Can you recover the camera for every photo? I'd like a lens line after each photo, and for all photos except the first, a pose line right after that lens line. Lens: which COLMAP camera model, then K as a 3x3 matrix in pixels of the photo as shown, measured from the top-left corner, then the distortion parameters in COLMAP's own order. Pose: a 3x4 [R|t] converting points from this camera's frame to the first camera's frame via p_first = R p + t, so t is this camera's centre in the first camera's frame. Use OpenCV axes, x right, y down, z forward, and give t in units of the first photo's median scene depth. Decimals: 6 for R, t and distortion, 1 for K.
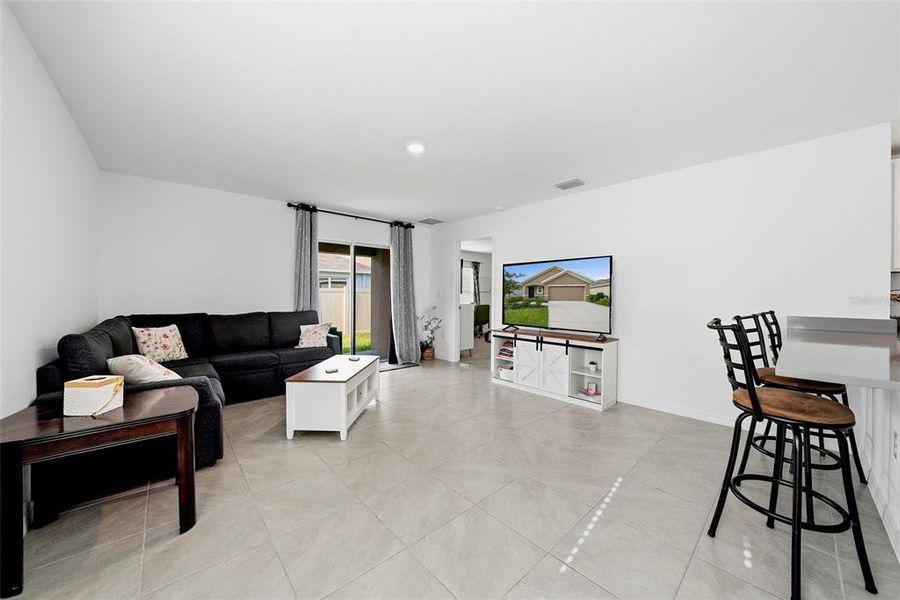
lens RADIAL K [[324.7, 0, 448.6], [0, 324.7, 296.2], [0, 0, 1]] dist [-0.023247, 0.001431]
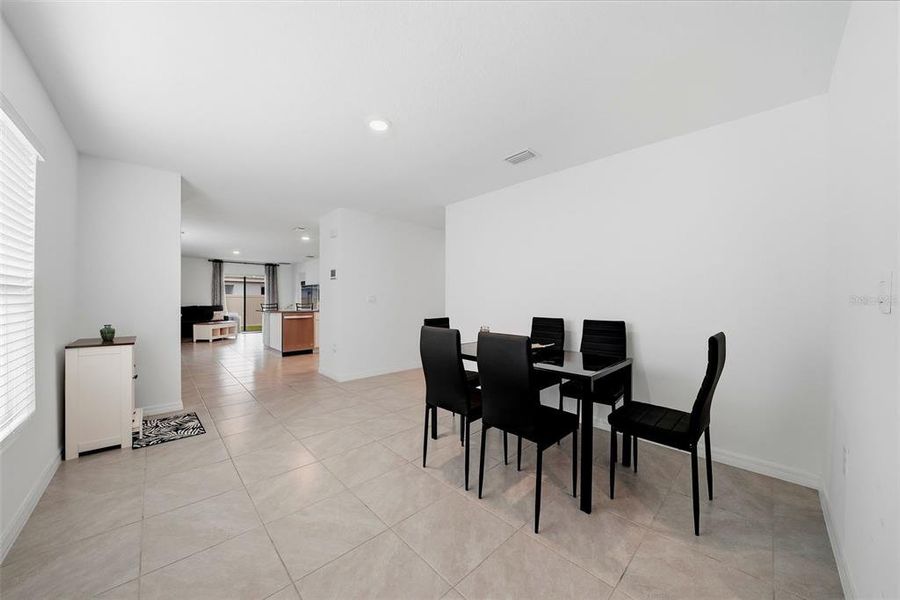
lens RADIAL K [[316.1, 0, 445.9], [0, 316.1, 298.0], [0, 0, 1]] dist [-0.008041, -0.000050]
pose [[0.999632, -0.002929, 0.026976, 1.263787], [0.003209, 0.999941, -0.010346, 0.023006], [-0.026945, 0.010428, 0.999583, -1.446824]]
